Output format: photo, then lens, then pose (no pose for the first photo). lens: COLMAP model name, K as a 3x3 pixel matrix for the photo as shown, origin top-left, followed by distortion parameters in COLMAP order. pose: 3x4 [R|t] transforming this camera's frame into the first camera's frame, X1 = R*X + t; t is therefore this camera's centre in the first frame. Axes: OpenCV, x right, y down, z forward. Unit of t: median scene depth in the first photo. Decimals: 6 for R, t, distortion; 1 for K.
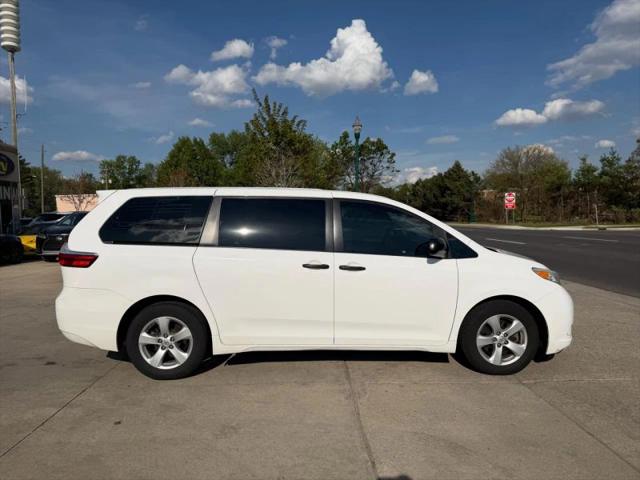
lens RADIAL K [[445.7, 0, 320.0], [0, 445.7, 240.0], [0, 0, 1]] dist [-0.008587, -0.007986]
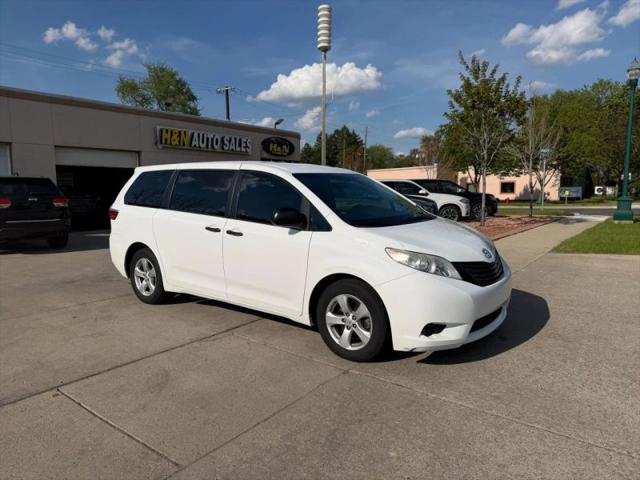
lens RADIAL K [[452.8, 0, 320.0], [0, 452.8, 240.0], [0, 0, 1]] dist [0.001914, -0.004468]
pose [[0.757453, 0.075064, -0.648561, 0.133251], [-0.036284, 0.996673, 0.072980, -0.001578], [0.651881, -0.031746, 0.757656, 0.035453]]
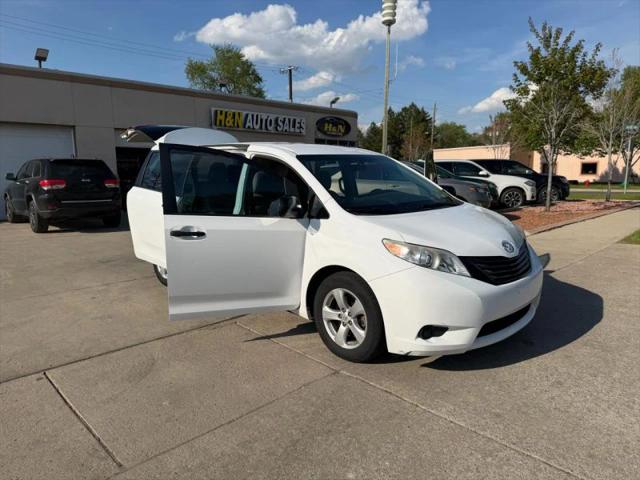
lens RADIAL K [[454.7, 0, 320.0], [0, 454.7, 240.0], [0, 0, 1]] dist [0.011460, -0.022404]
pose [[0.654371, 0.117570, -0.746978, 0.139999], [-0.041659, 0.991944, 0.119632, -0.003464], [0.755025, -0.047166, 0.653997, 0.056230]]
